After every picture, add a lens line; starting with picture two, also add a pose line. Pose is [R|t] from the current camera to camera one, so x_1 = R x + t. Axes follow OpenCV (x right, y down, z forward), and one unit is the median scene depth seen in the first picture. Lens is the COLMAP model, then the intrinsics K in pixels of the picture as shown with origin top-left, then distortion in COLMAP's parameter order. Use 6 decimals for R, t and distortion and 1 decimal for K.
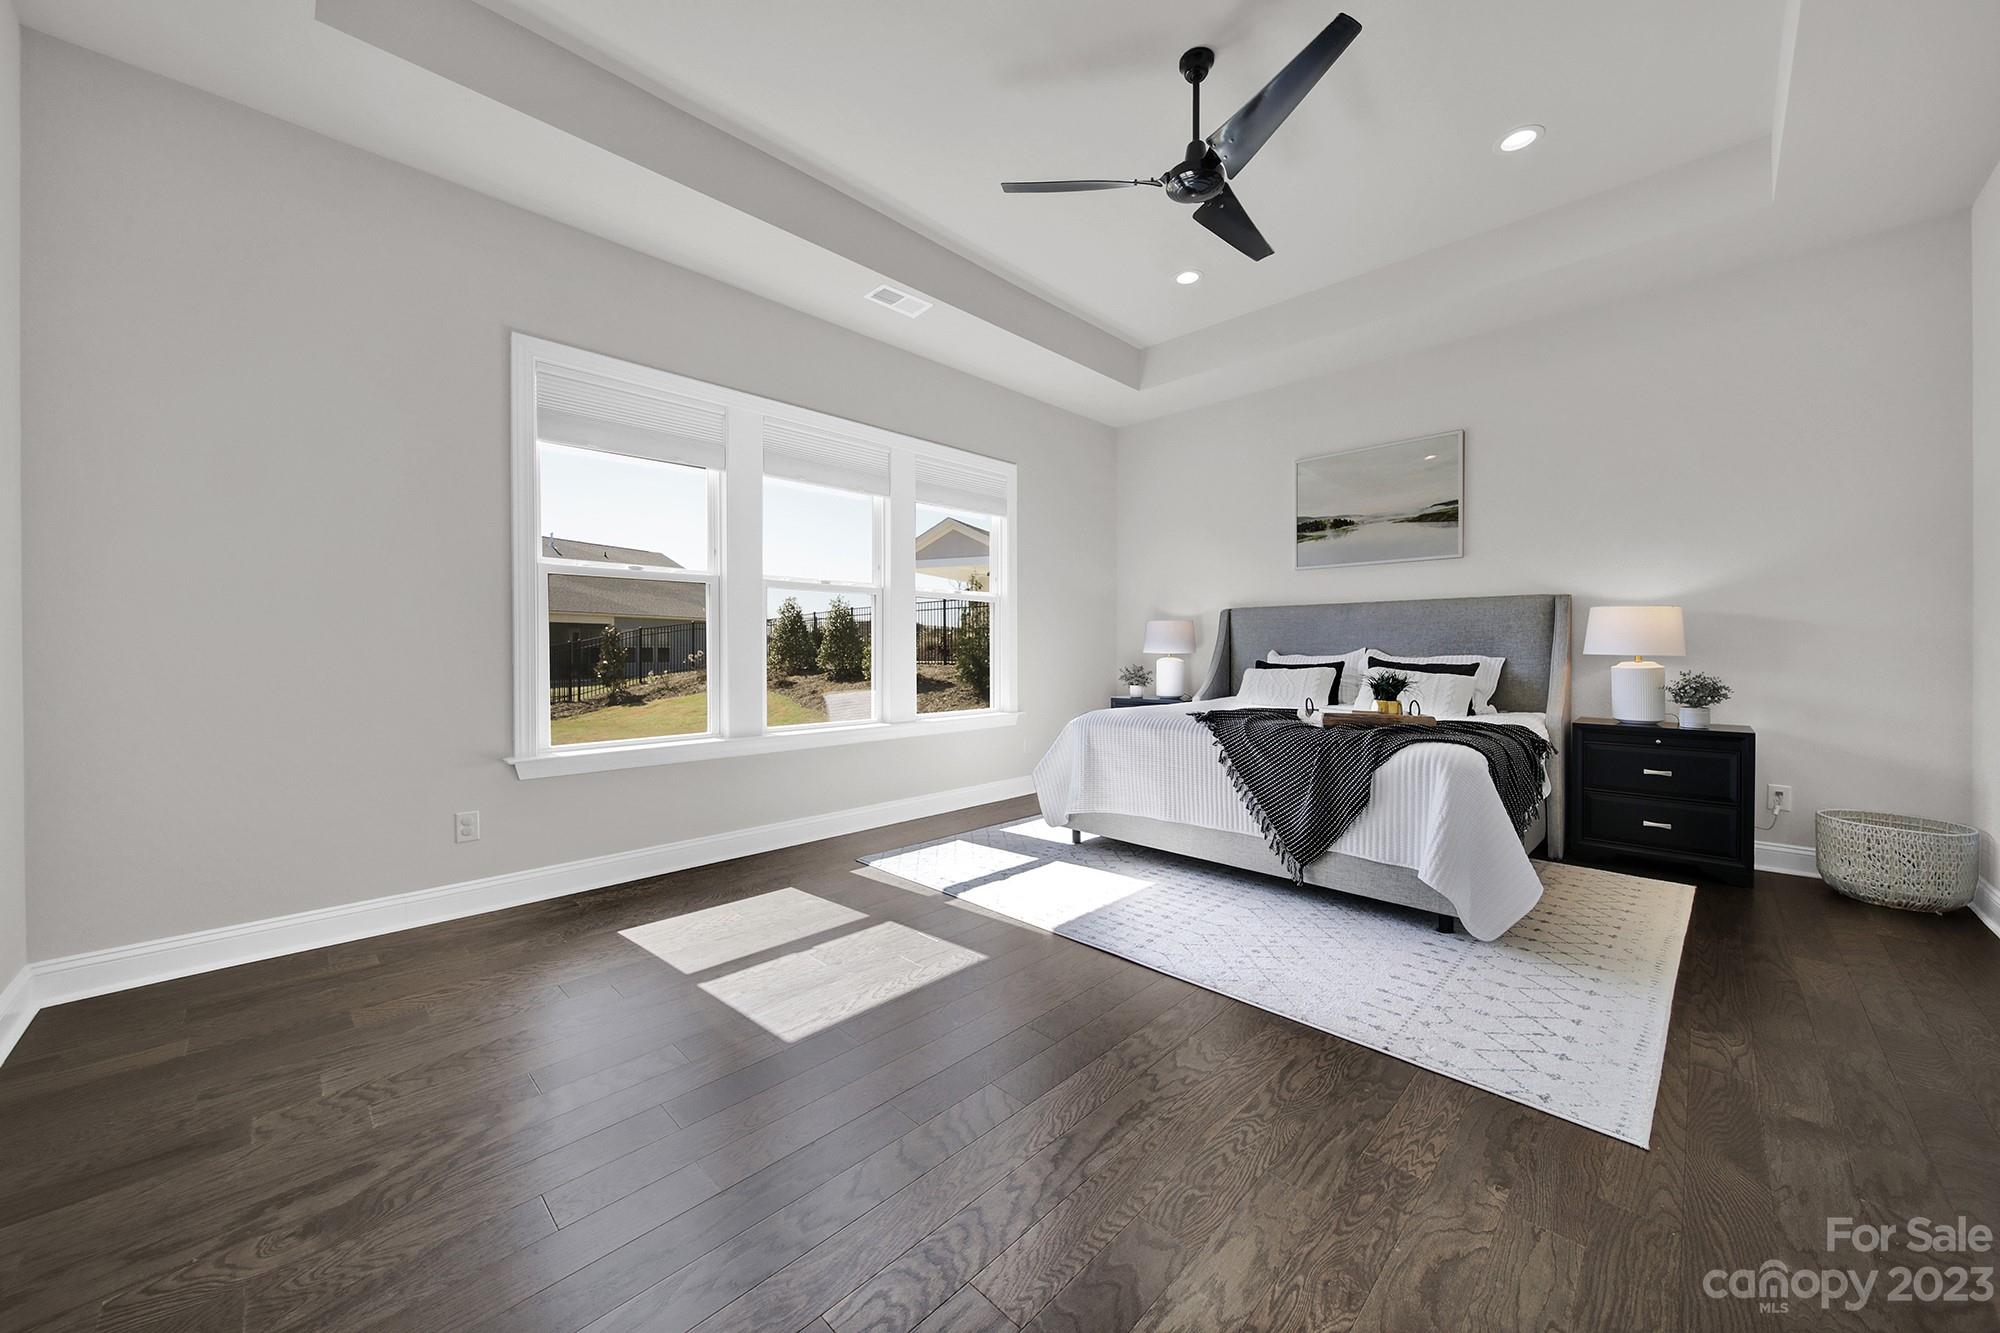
lens RADIAL K [[717.2, 0, 993.8], [0, 717.2, 658.1], [0, 0, 1]] dist [-0.002399, 0.000004]
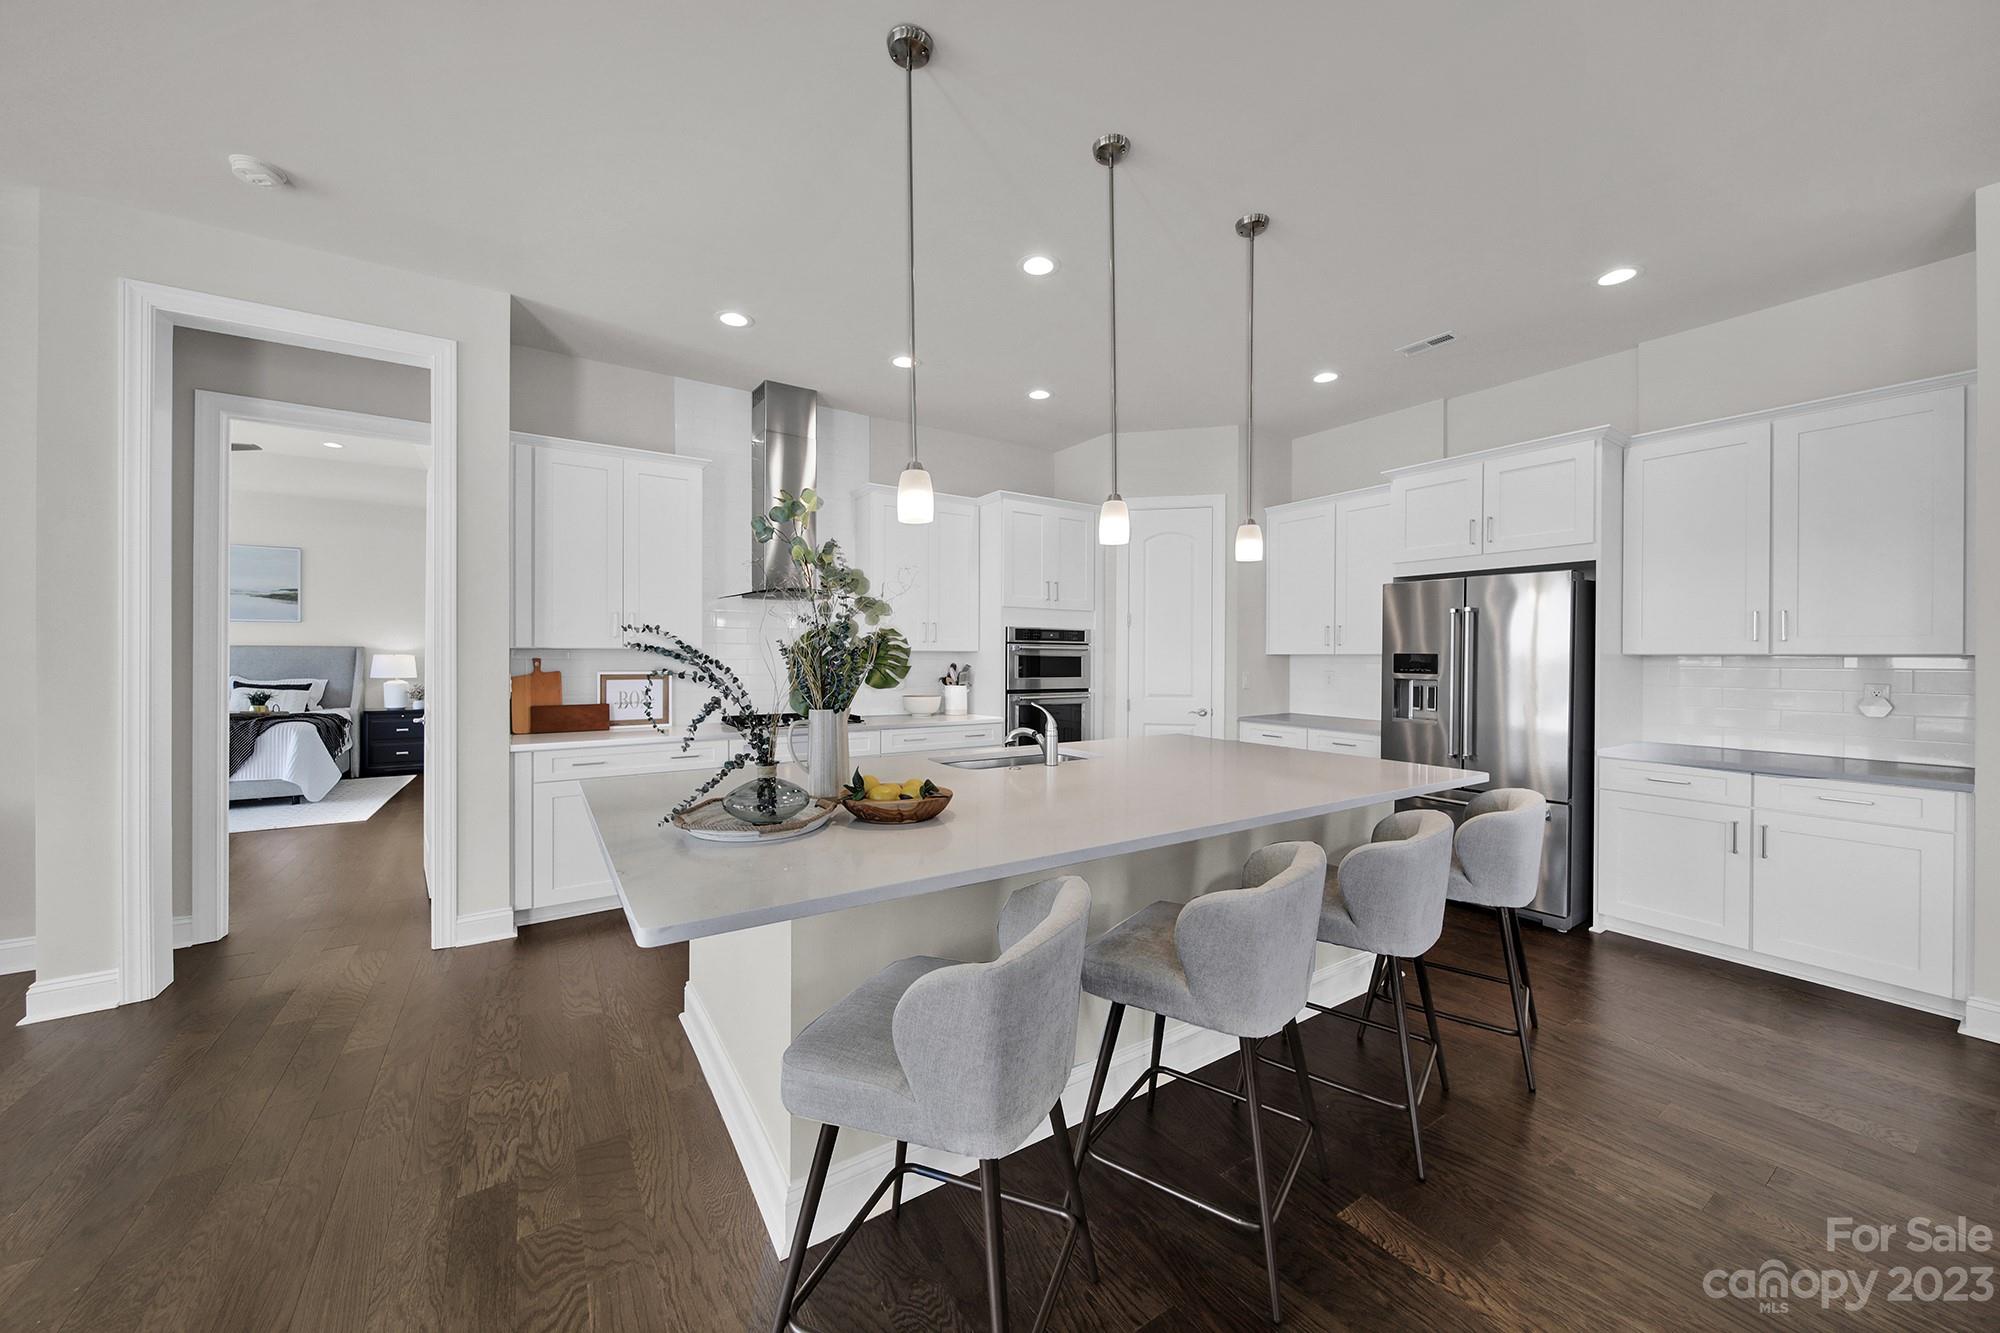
lens RADIAL K [[717.2, 0, 994.0], [0, 717.2, 657.4], [0, 0, 1]] dist [-0.002399, 0.000004]
pose [[0.208922, 0.003055, 0.977928, -0.881921], [0.004038, 0.999984, -0.003987, -0.052428], [-0.977924, 0.004782, 0.208906, -1.283715]]
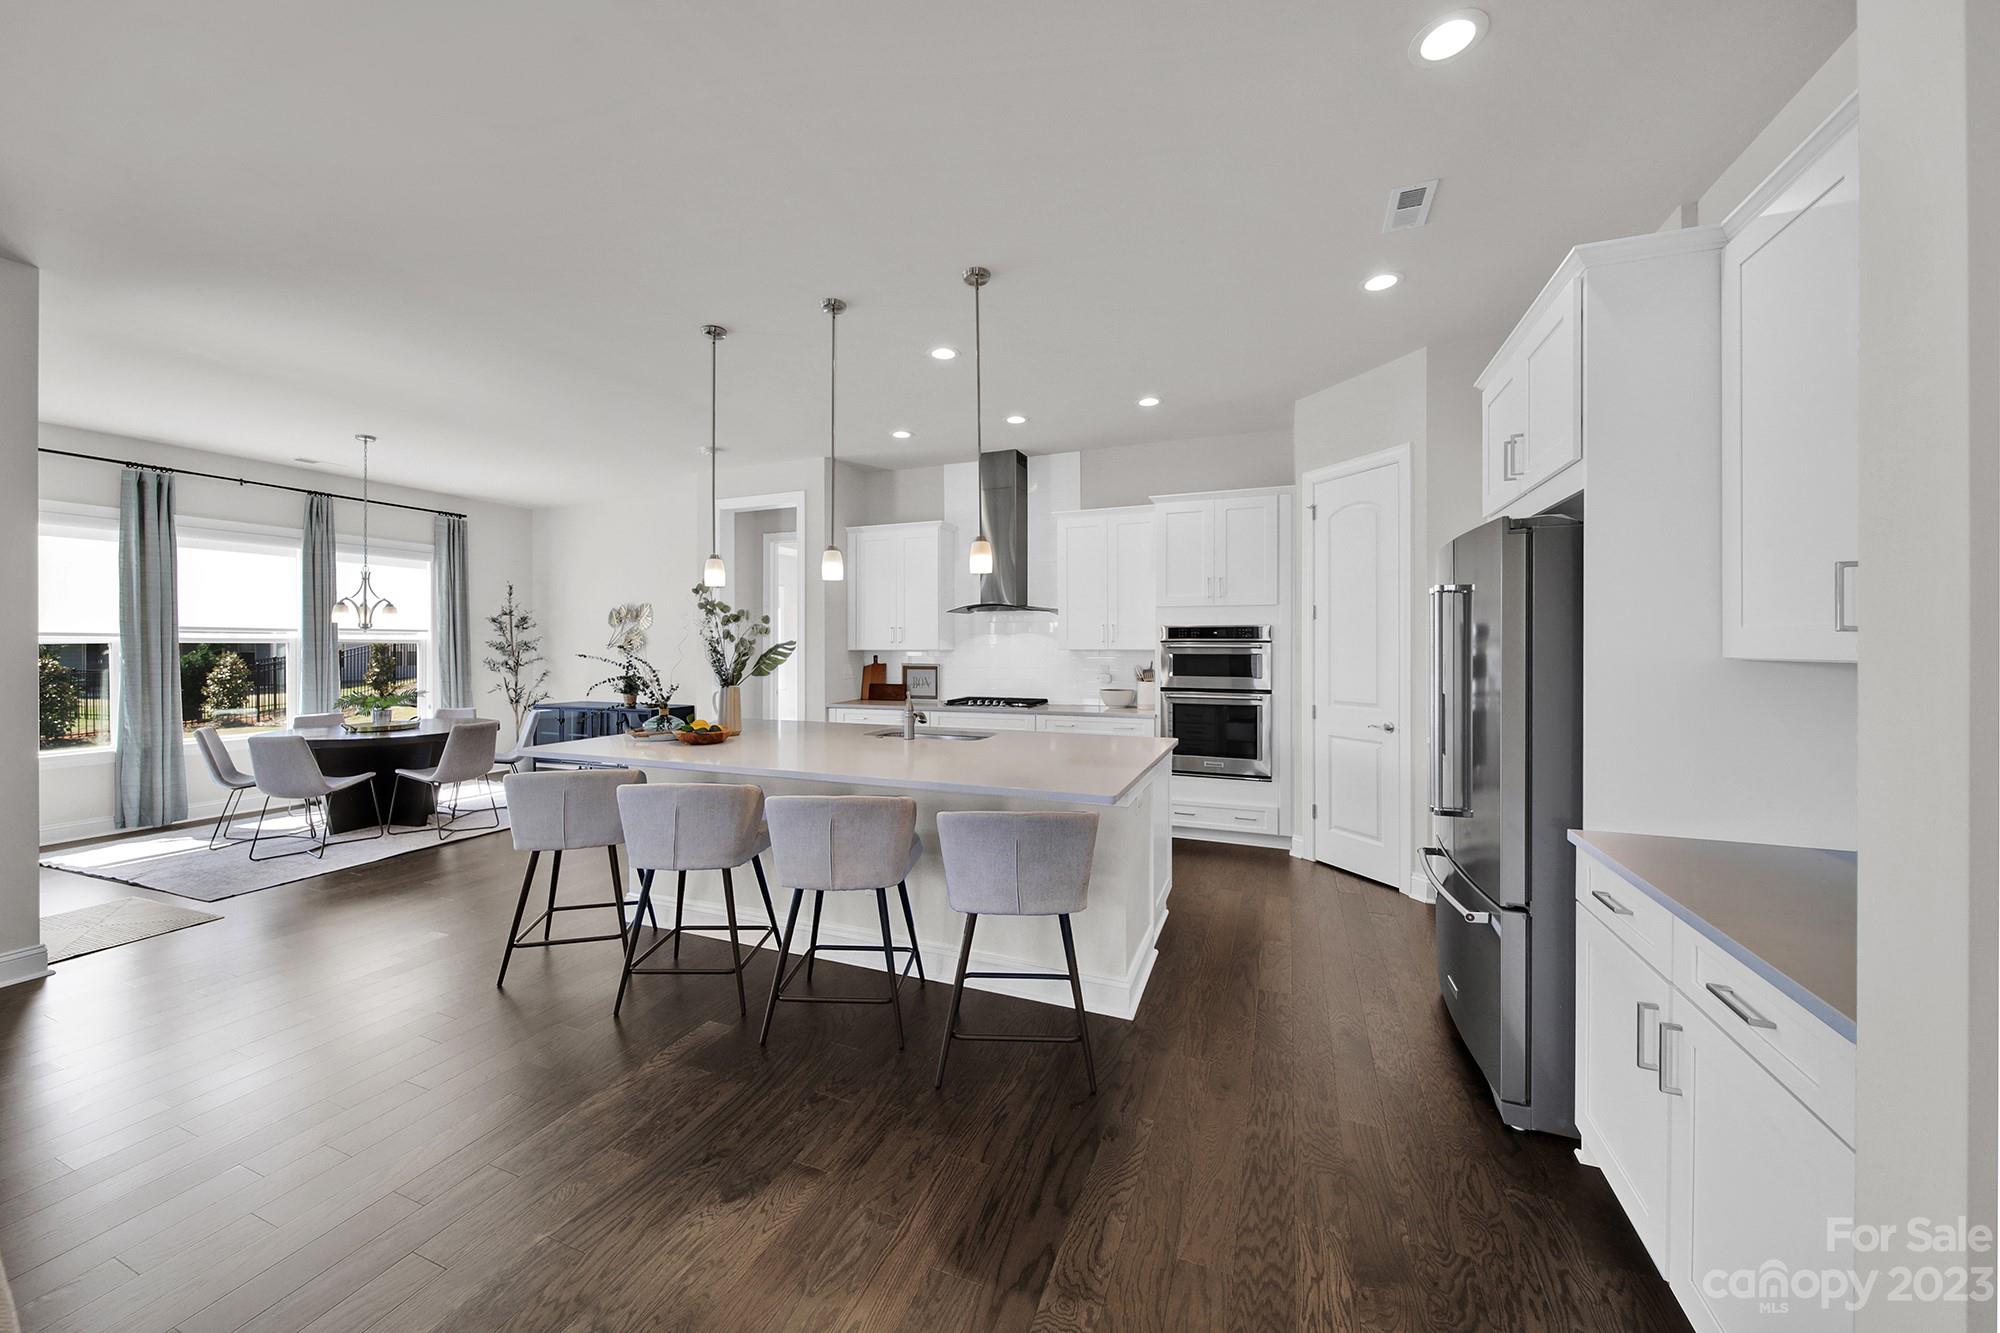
lens RADIAL K [[717.2, 0, 984.6], [0, 717.2, 657.1], [0, 0, 1]] dist [-0.002399, 0.000004]
pose [[0.929218, -0.005170, 0.369497, -0.358545], [0.003015, 0.999975, 0.006409, -0.066961], [-0.369520, -0.004842, 0.929210, -2.266289]]
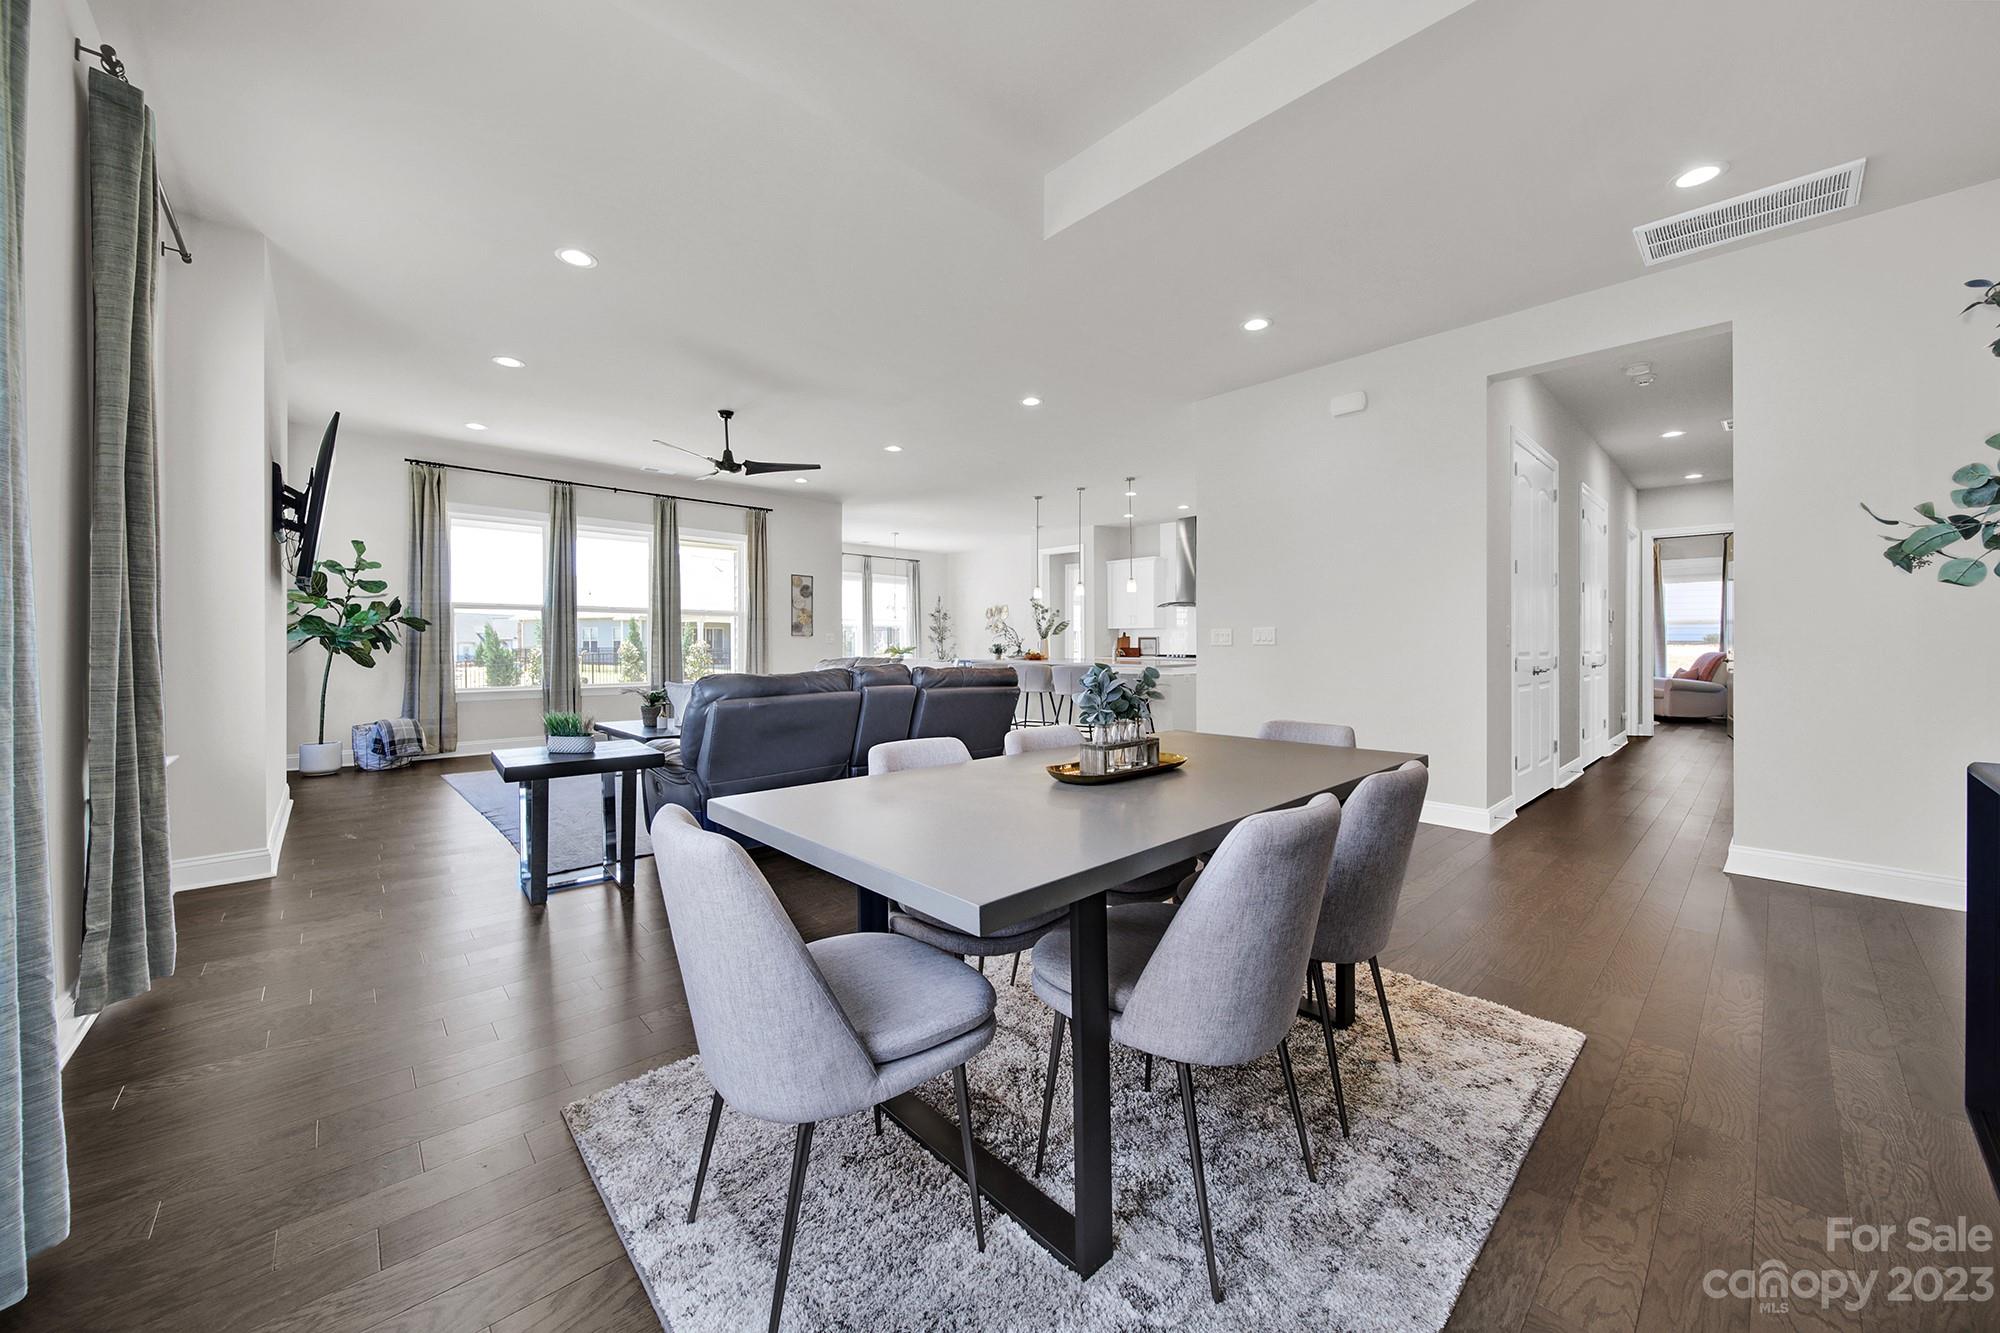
lens RADIAL K [[717.2, 0, 1000.1], [0, 717.2, 648.4], [0, 0, 1]] dist [-0.002399, 0.000004]
pose [[0.999042, 0.005859, -0.043363, -0.363536], [-0.005999, 0.999977, -0.003098, 0.035005], [0.043344, 0.003355, 0.999055, -3.850542]]
